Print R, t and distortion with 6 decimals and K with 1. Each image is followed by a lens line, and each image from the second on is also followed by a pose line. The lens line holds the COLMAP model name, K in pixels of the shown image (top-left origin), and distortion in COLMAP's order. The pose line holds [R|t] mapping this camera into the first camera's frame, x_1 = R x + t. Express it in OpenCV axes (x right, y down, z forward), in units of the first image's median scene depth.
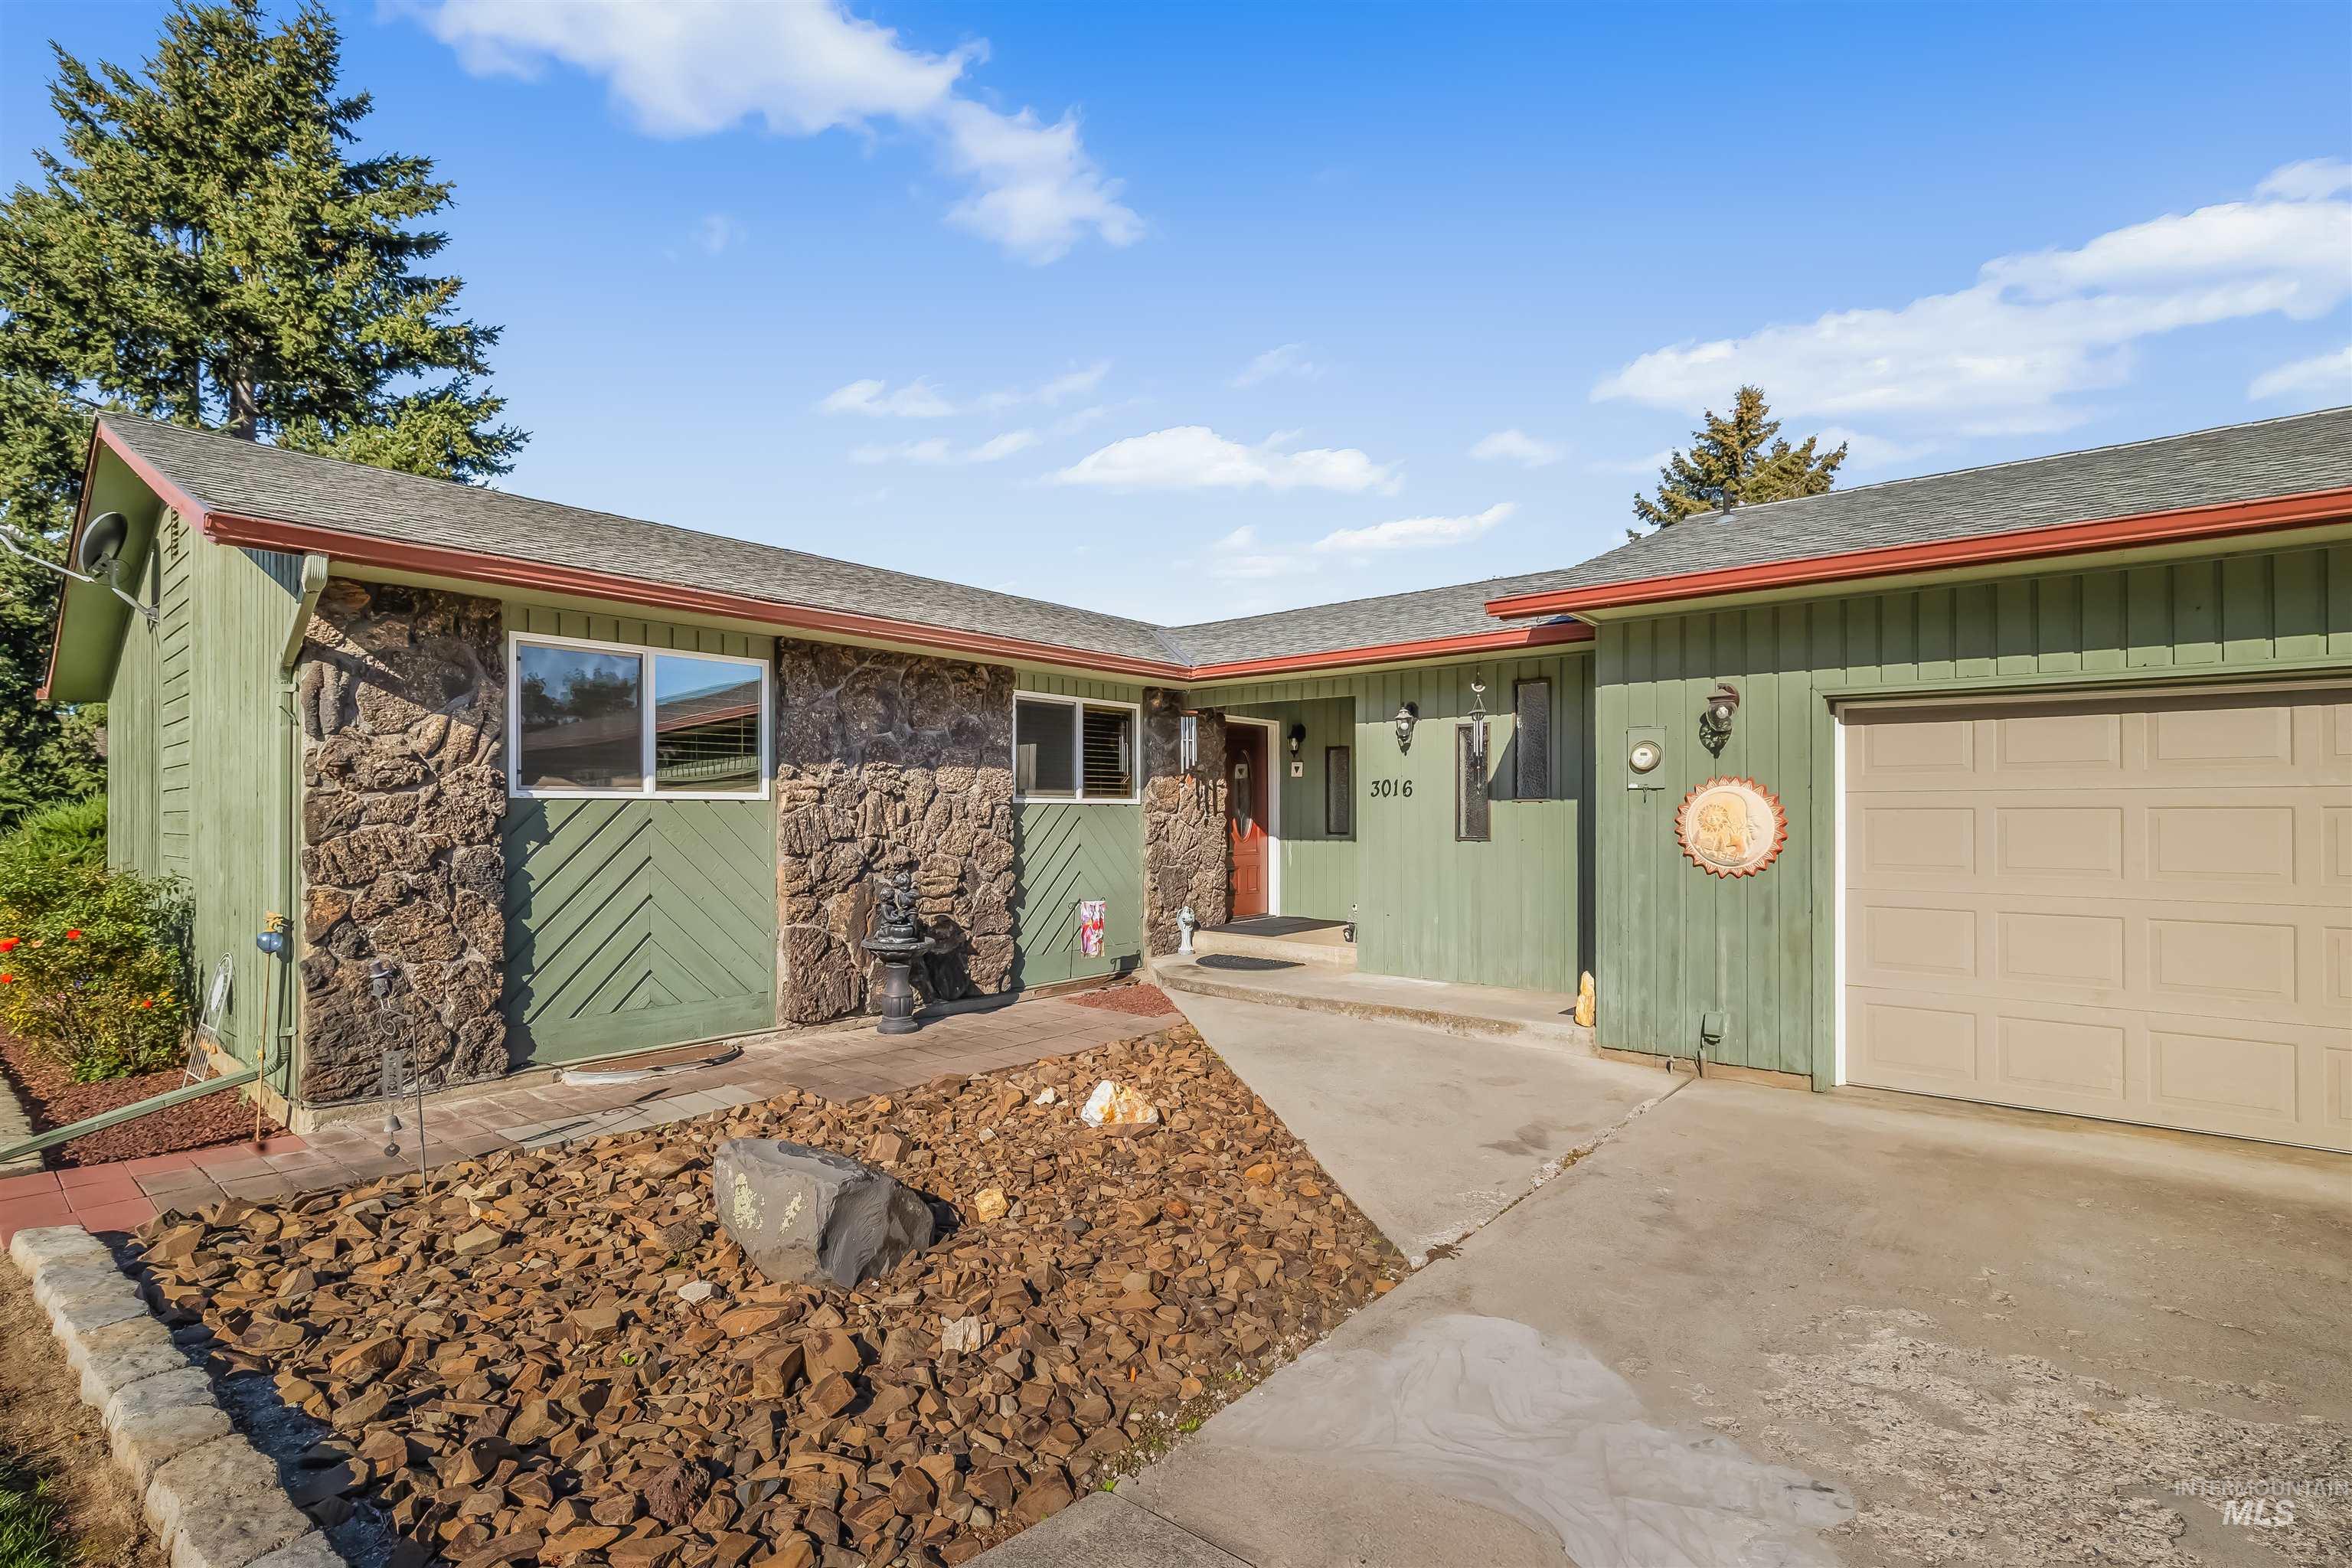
lens RADIAL K [[1087.2, 0, 1176.0], [0, 1087.2, 784.0], [0, 0, 1]] dist [-0.004824, -0.000485]
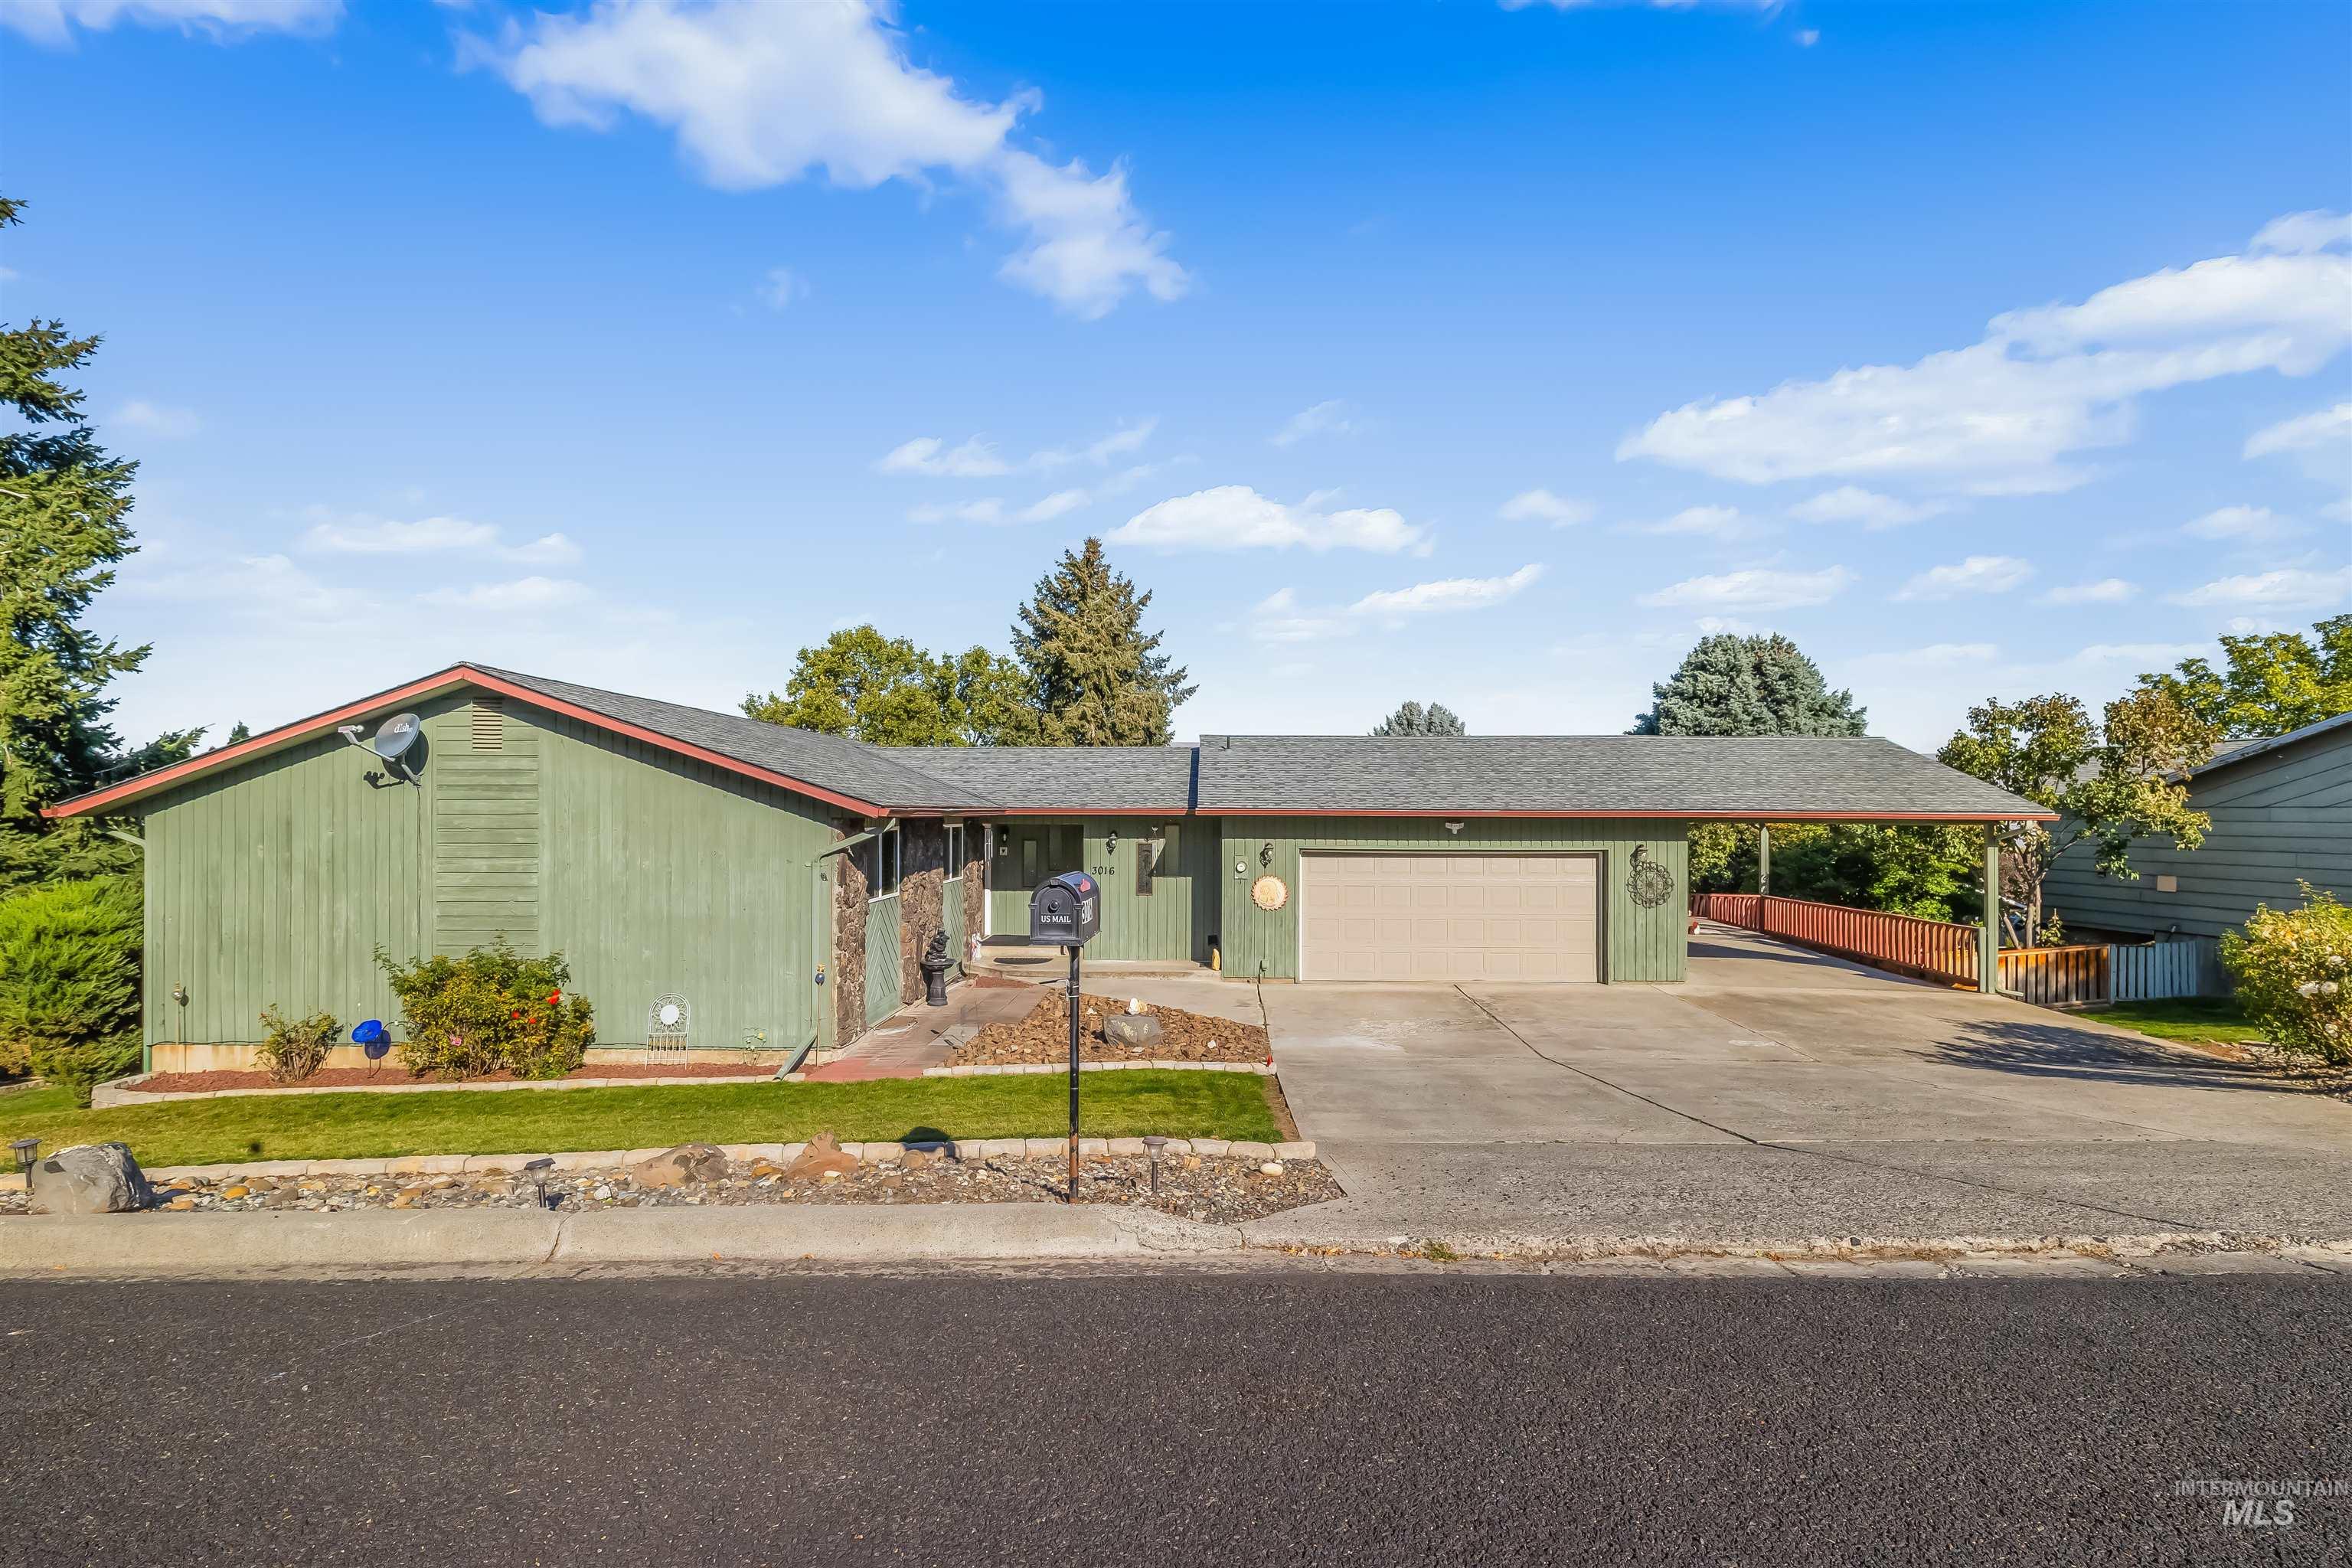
lens RADIAL K [[1087.2, 0, 1176.0], [0, 1087.2, 784.0], [0, 0, 1]] dist [-0.004824, -0.000485]
pose [[0.787328, 0.016755, 0.616307, -1.018891], [-0.020581, 0.999788, -0.000889, -0.169410], [-0.616191, -0.011985, 0.787506, -0.761623]]
